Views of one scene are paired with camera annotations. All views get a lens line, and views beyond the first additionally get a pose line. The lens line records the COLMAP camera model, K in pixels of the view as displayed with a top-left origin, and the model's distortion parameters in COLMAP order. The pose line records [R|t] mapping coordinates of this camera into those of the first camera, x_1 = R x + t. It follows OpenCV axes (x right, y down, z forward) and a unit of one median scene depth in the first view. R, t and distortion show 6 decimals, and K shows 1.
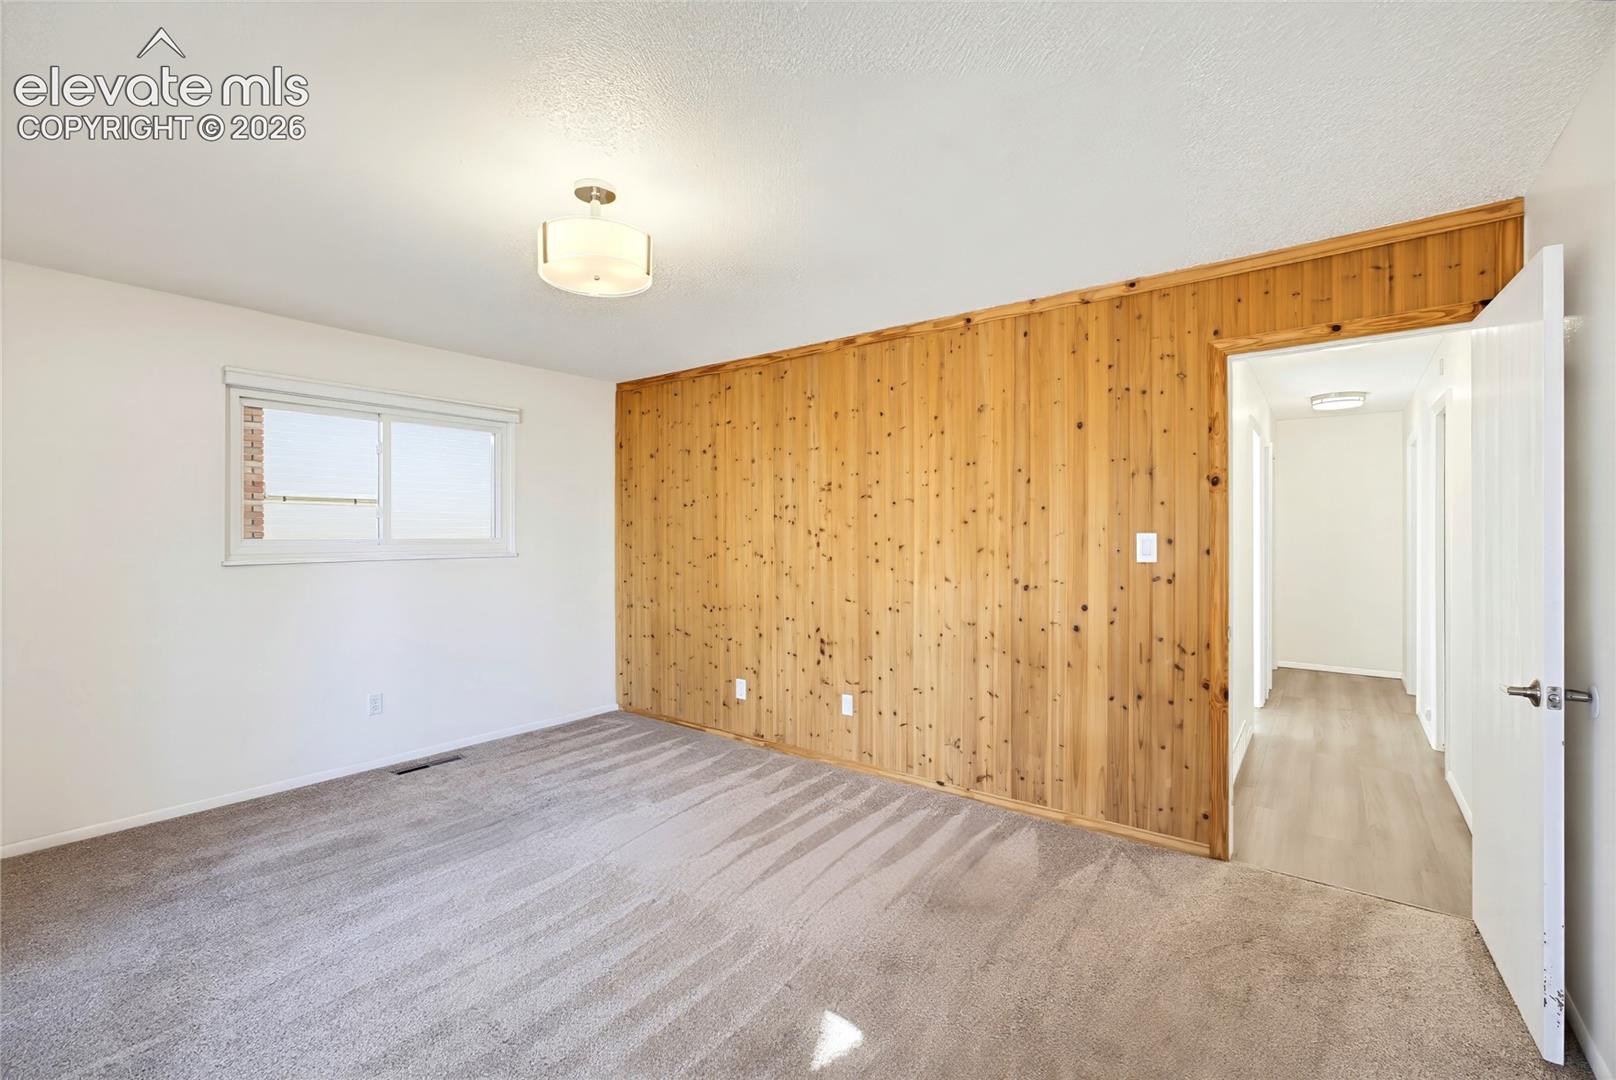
lens RADIAL K [[689.2, 0, 803.9], [0, 689.2, 530.3], [0, 0, 1]] dist [-0.011200, 0.001685]
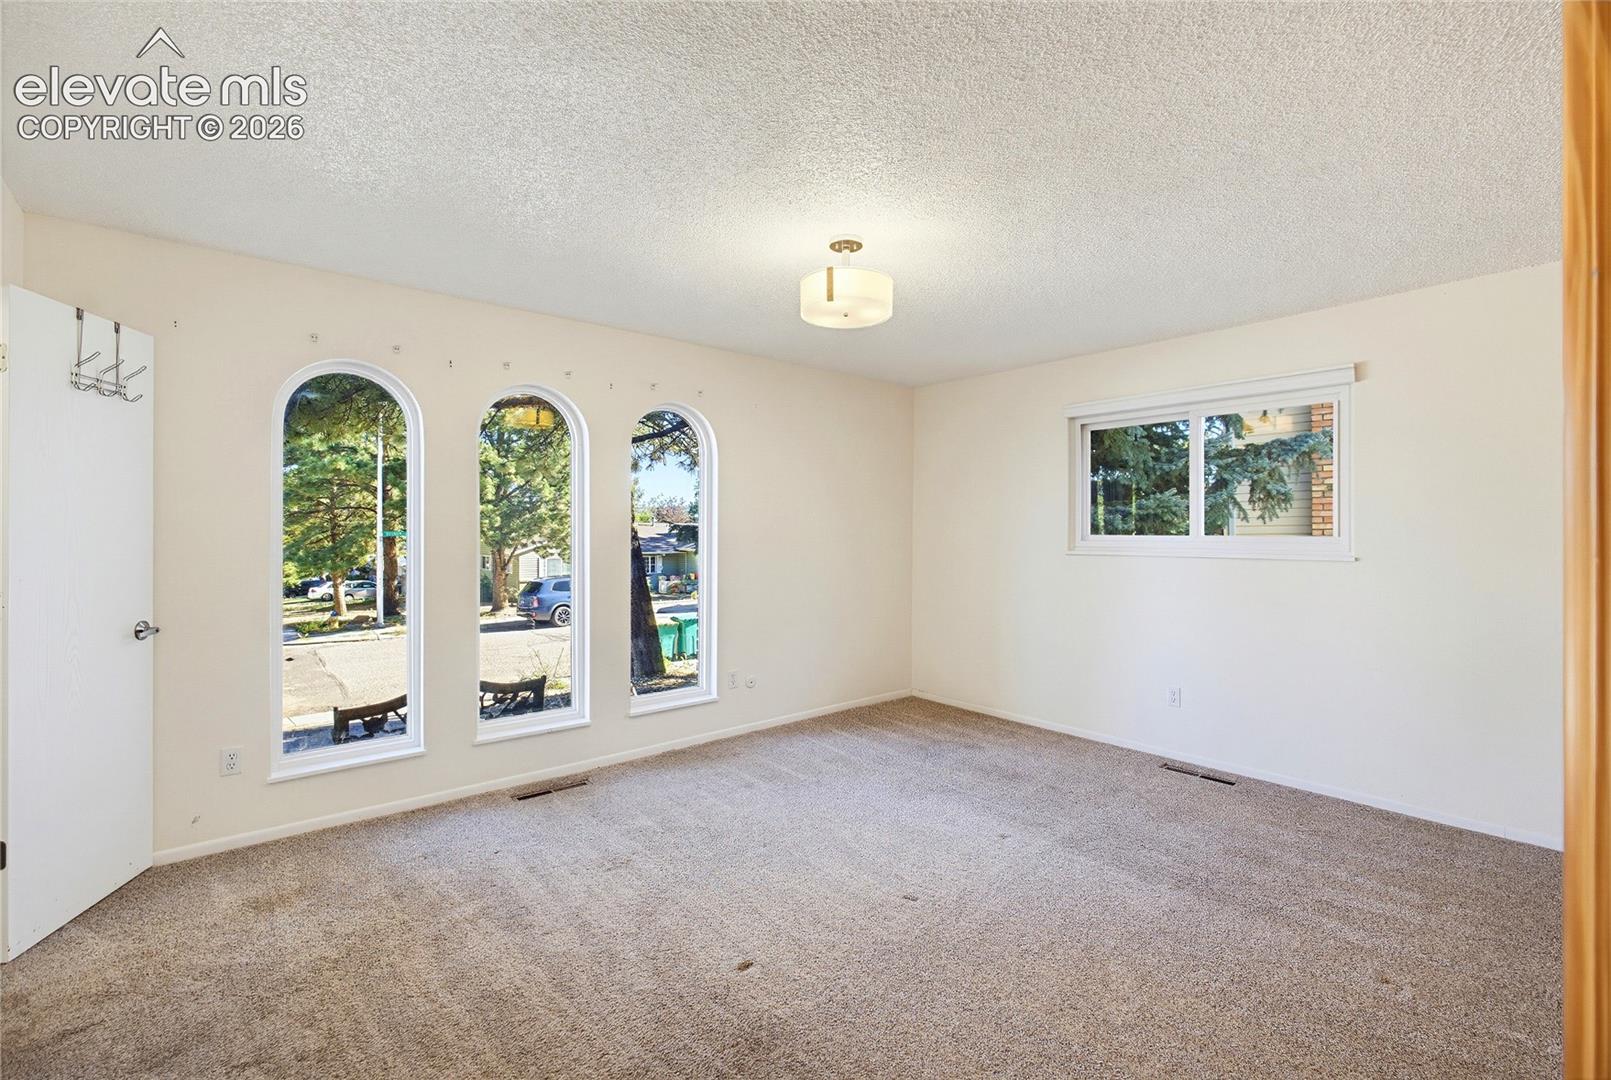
lens RADIAL K [[687.0, 0, 801.4], [0, 687.0, 530.3], [0, 0, 1]] dist [-0.011200, 0.001685]
pose [[-0.217504, -0.000873, -0.976059, 0.520458], [-0.001291, 0.999999, -0.000607, 0.006337], [0.976059, 0.001128, -0.217505, 0.705552]]
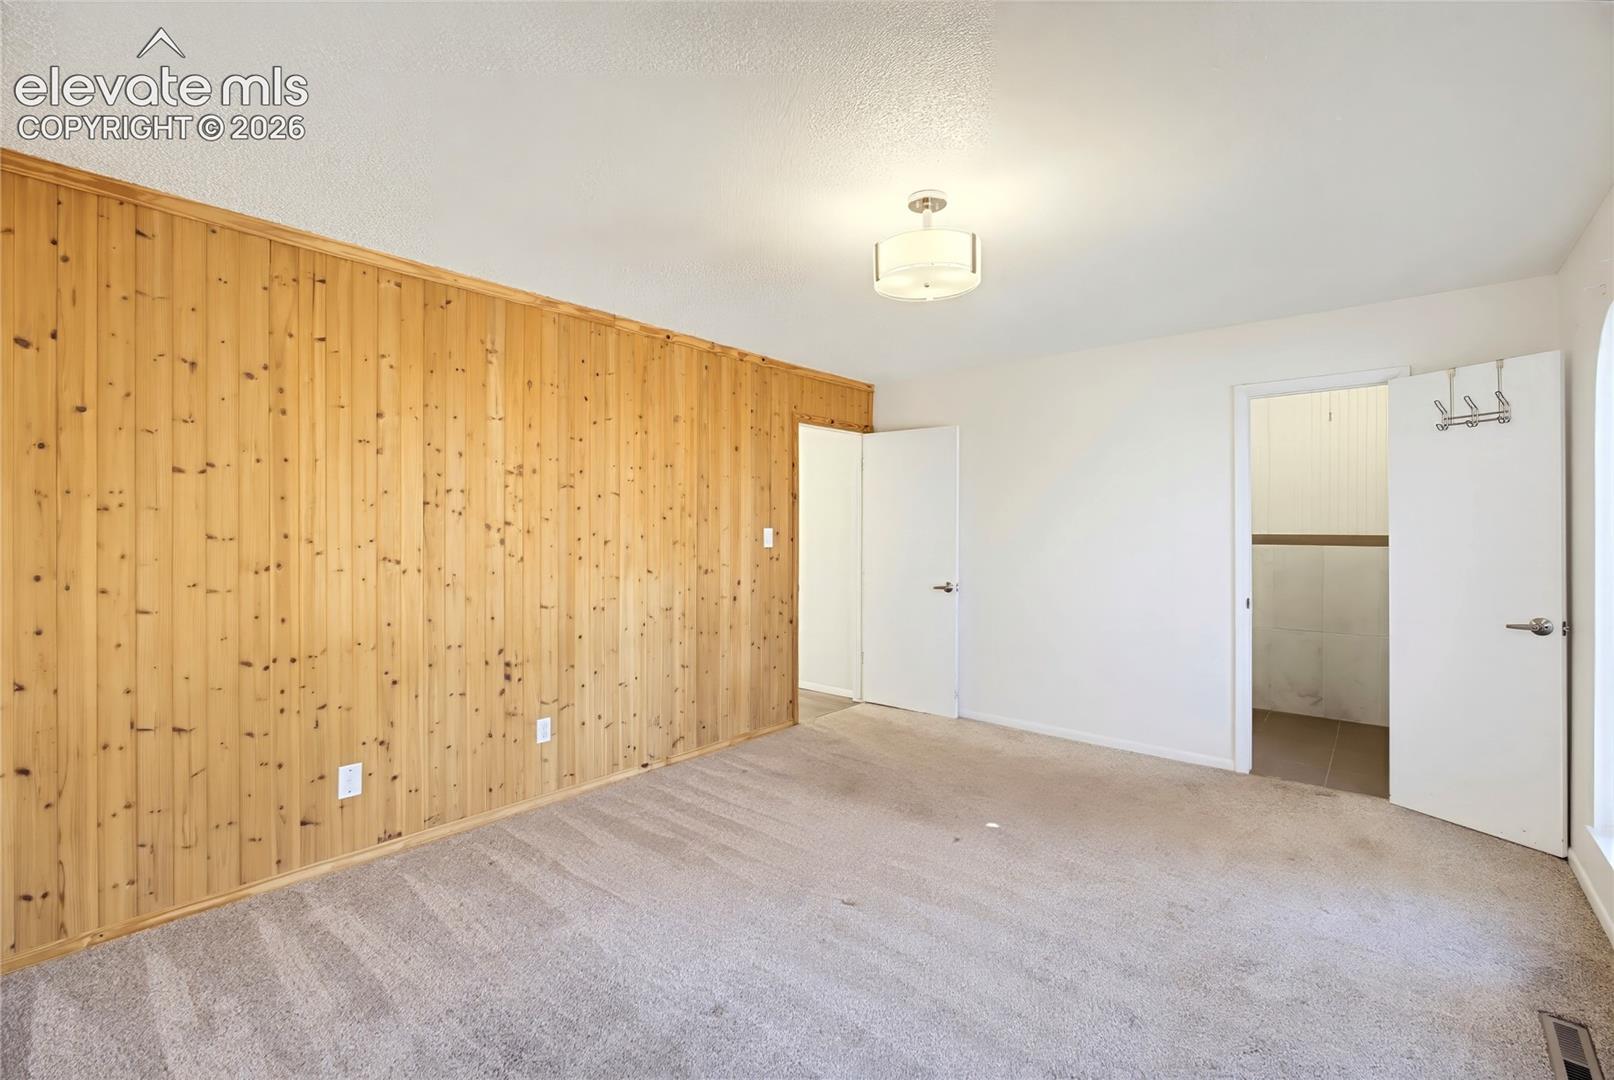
lens RADIAL K [[679.3, 0, 813.8], [0, 679.3, 525.7], [0, 0, 1]] dist [-0.021918, 0.000287]
pose [[0.056457, 0.004391, 0.998395, -0.796752], [-0.004511, 0.999981, -0.004143, 0.003909], [-0.998395, -0.004270, 0.056476, 0.662543]]
